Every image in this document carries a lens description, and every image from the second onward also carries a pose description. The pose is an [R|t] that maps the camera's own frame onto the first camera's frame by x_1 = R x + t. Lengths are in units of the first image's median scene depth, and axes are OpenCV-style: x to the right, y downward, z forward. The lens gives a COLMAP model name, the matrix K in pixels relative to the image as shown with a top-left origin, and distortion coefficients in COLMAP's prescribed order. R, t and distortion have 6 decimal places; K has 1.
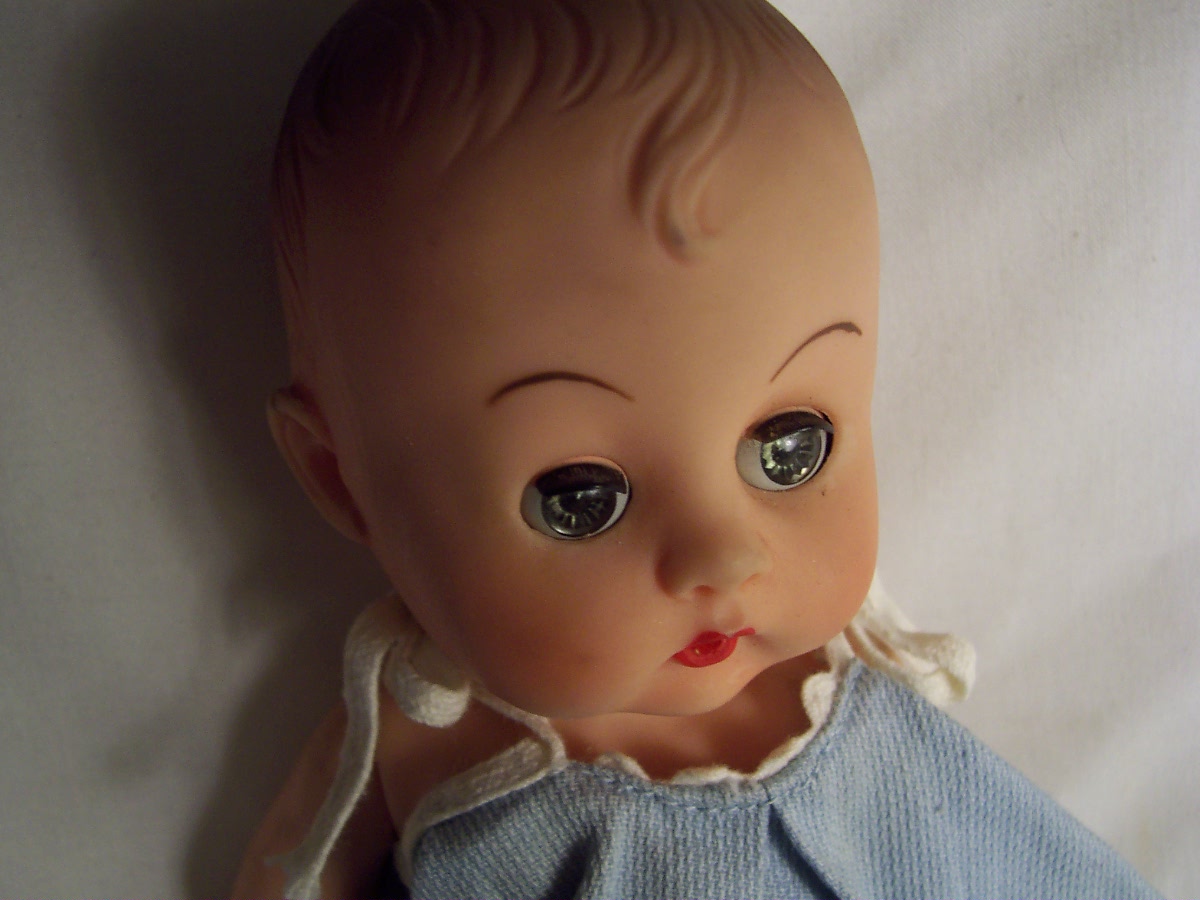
lens RADIAL K [[1260.2, 0, 598.6], [0, 1260.2, 441.3], [0, 0, 1]] dist [-0.161249, 0.038328]
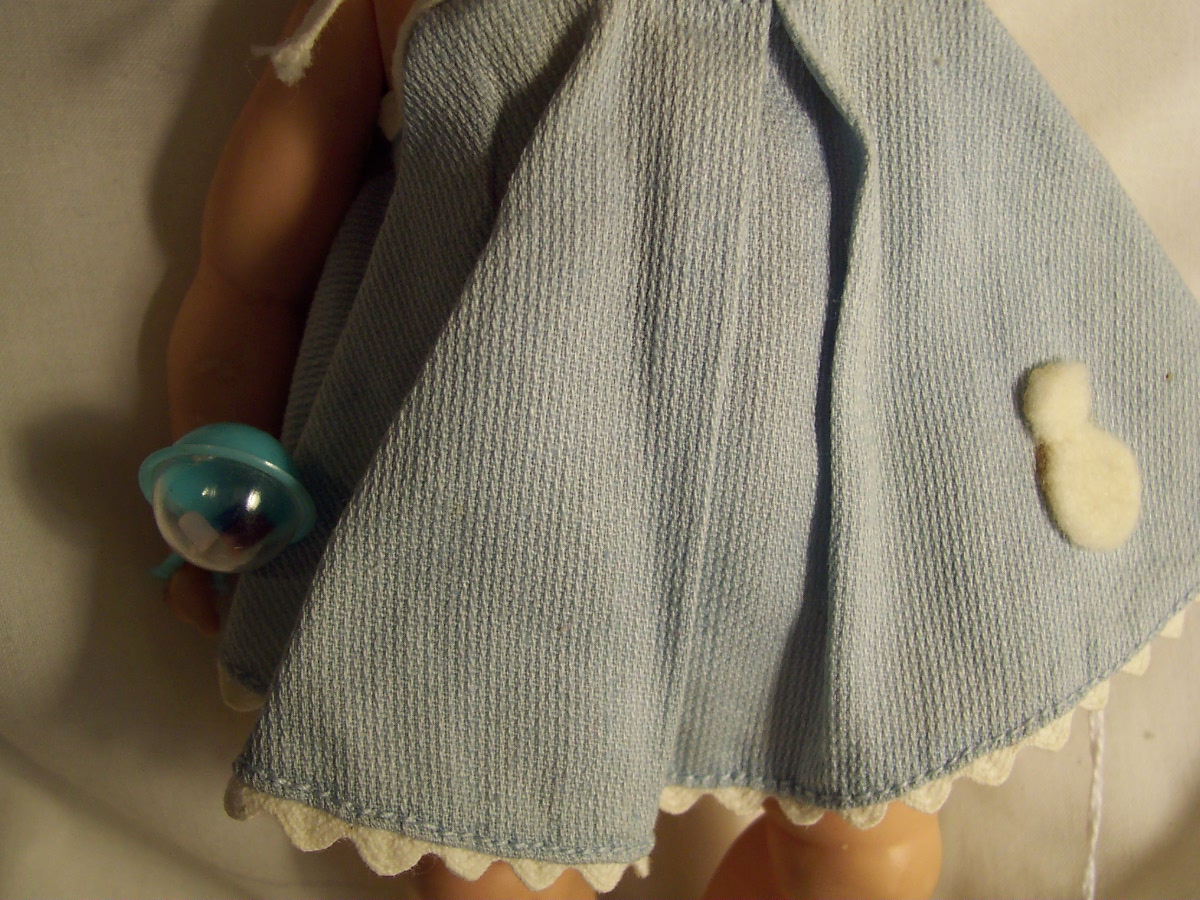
lens RADIAL K [[1260.2, 0, 598.6], [0, 1260.2, 441.3], [0, 0, 1]] dist [-0.161249, 0.038328]
pose [[0.998277, 0.044070, 0.038736, -0.023394], [-0.048775, 0.990268, 0.130344, 0.522474], [-0.032615, -0.132009, 0.990712, -0.016412]]
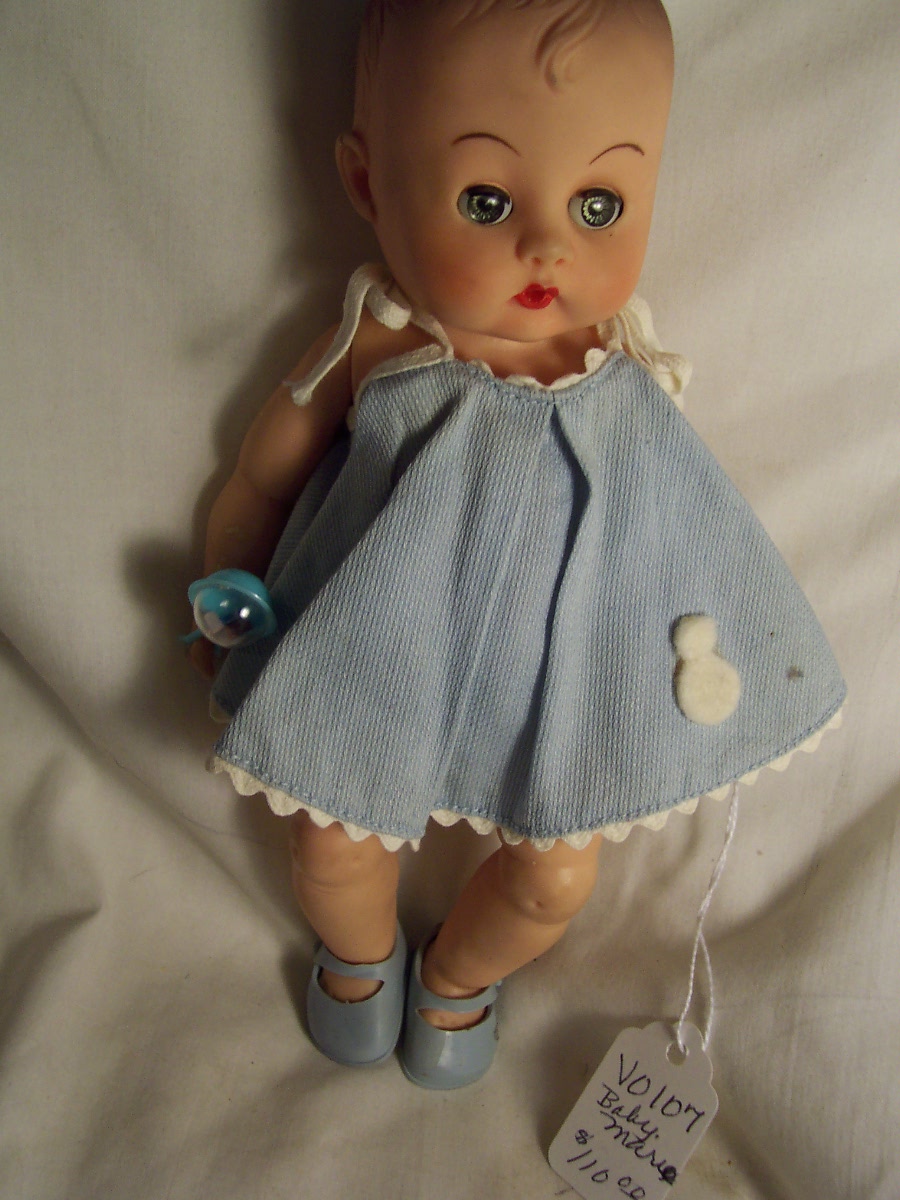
lens RADIAL K [[1260.2, 0, 450.0], [0, 1260.2, 600.0], [0, 0, 1]] dist [-0.161249, 0.038328]
pose [[0.974320, 0.219826, -0.048746, 0.143534], [-0.208201, 0.961987, 0.176731, 0.276625], [0.085743, -0.162044, 0.983051, -0.930734]]
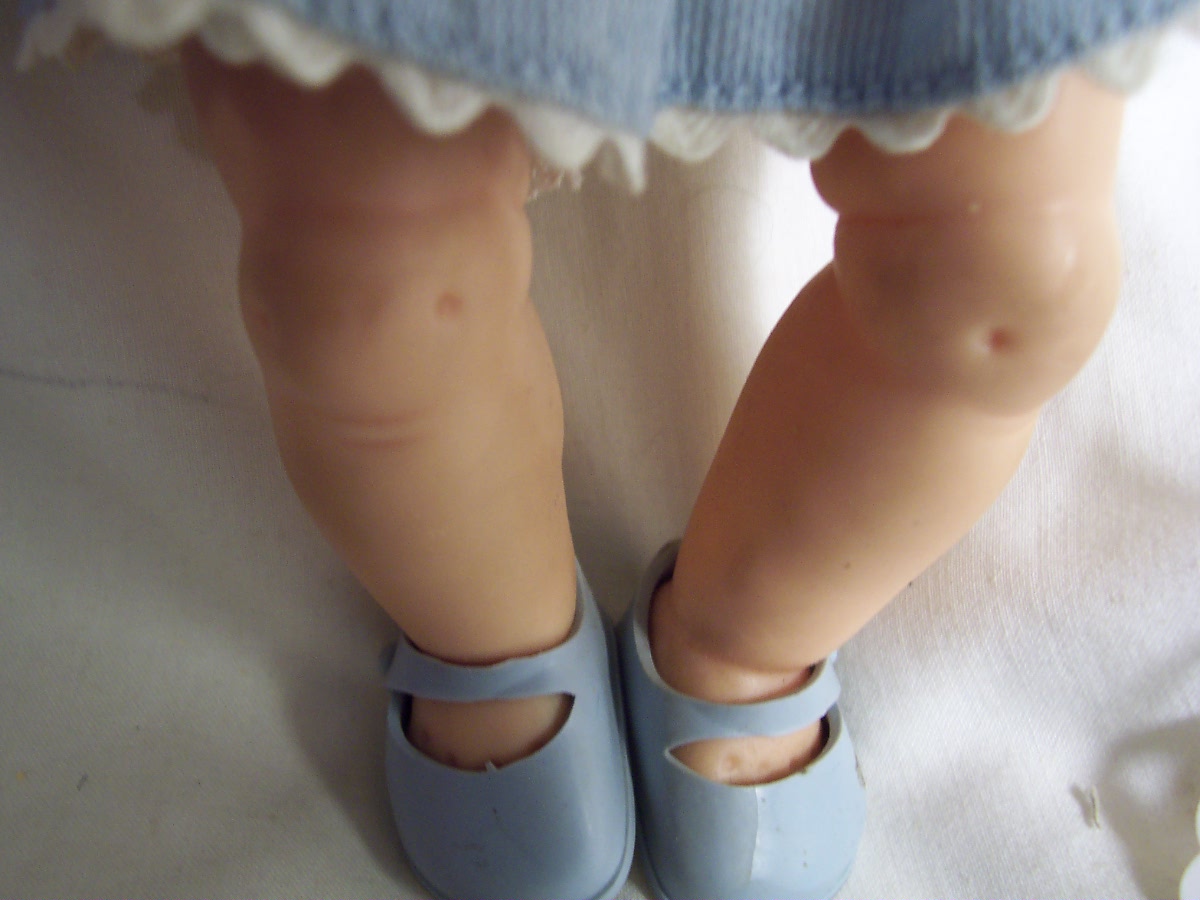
lens RADIAL K [[1260.2, 0, 598.6], [0, 1260.2, 441.3], [0, 0, 1]] dist [-0.161249, 0.038328]
pose [[0.998269, 0.040757, 0.042409, 0.038280], [-0.047650, 0.983083, 0.176853, 1.070688], [-0.034484, -0.178567, 0.983323, 0.388975]]
